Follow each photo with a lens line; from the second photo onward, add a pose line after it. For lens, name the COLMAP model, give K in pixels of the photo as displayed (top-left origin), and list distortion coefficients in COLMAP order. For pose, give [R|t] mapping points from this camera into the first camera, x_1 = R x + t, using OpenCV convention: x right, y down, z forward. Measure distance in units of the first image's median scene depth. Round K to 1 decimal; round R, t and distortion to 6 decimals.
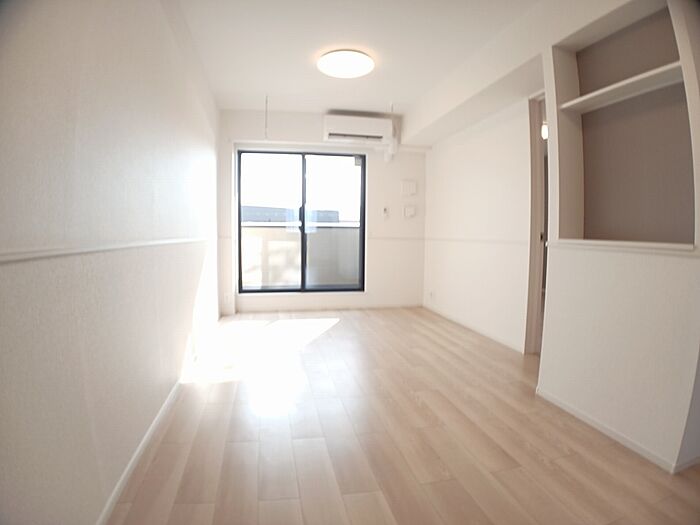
lens RADIAL K [[425.1, 0, 350.0], [0, 425.1, 262.5], [0, 0, 1]] dist [-0.115528, 0.000098]
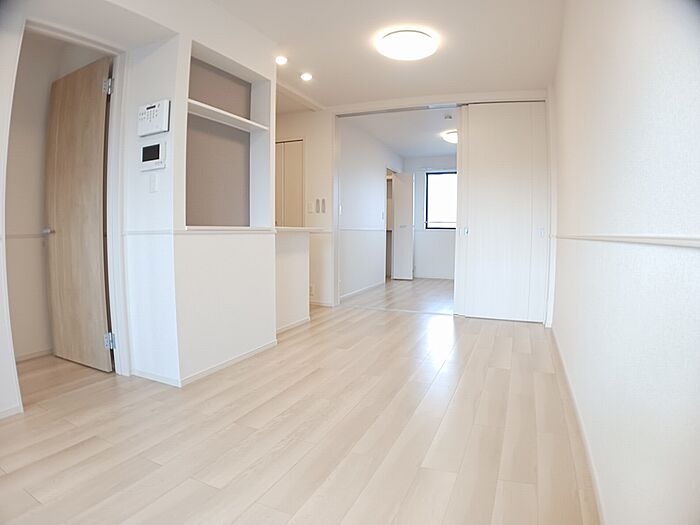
lens RADIAL K [[425.1, 0, 350.0], [0, 425.1, 262.5], [0, 0, 1]] dist [-0.115528, 0.000098]
pose [[-0.822175, -0.051731, 0.566879, -0.493293], [0.037561, 0.988761, 0.144707, -0.116400], [-0.567994, 0.140267, -0.810992, 1.847777]]
